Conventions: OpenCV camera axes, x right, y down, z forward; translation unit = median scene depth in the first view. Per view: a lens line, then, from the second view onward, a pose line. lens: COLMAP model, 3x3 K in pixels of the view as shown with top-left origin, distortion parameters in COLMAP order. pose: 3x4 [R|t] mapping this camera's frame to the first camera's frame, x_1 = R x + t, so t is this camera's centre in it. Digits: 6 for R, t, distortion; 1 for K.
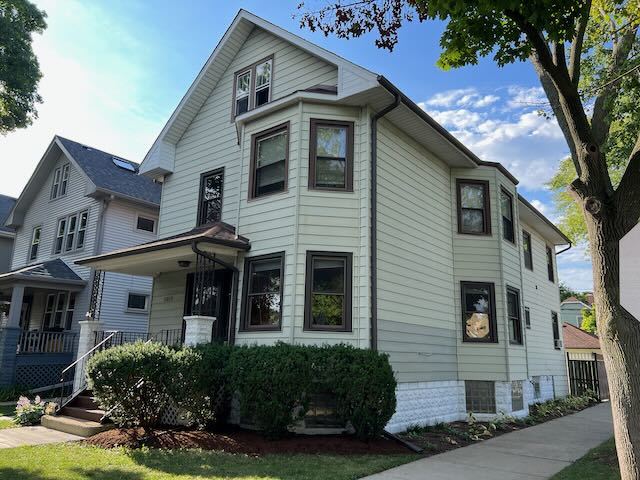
lens RADIAL K [[485.0, 0, 325.3], [0, 485.0, 242.6], [0, 0, 1]] dist [0.069519, -0.070407]
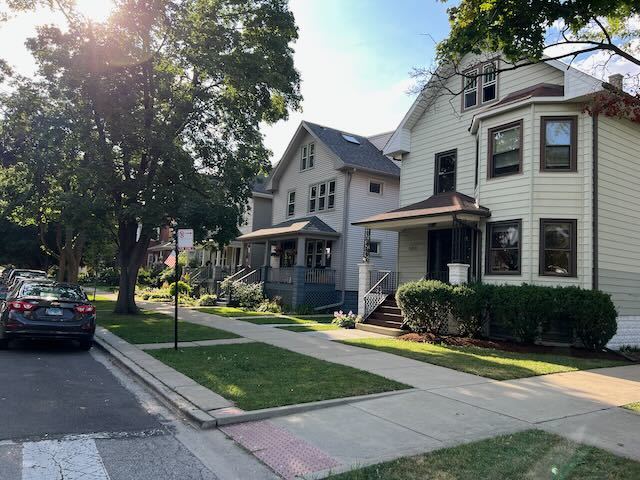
lens RADIAL K [[485.0, 0, 325.0], [0, 485.0, 236.5], [0, 0, 1]] dist [0.069519, -0.070407]
pose [[0.951109, -0.003943, -0.308830, -0.174612], [0.040604, 0.992836, 0.112372, -0.104313], [0.306174, -0.119418, 0.944456, -0.464175]]
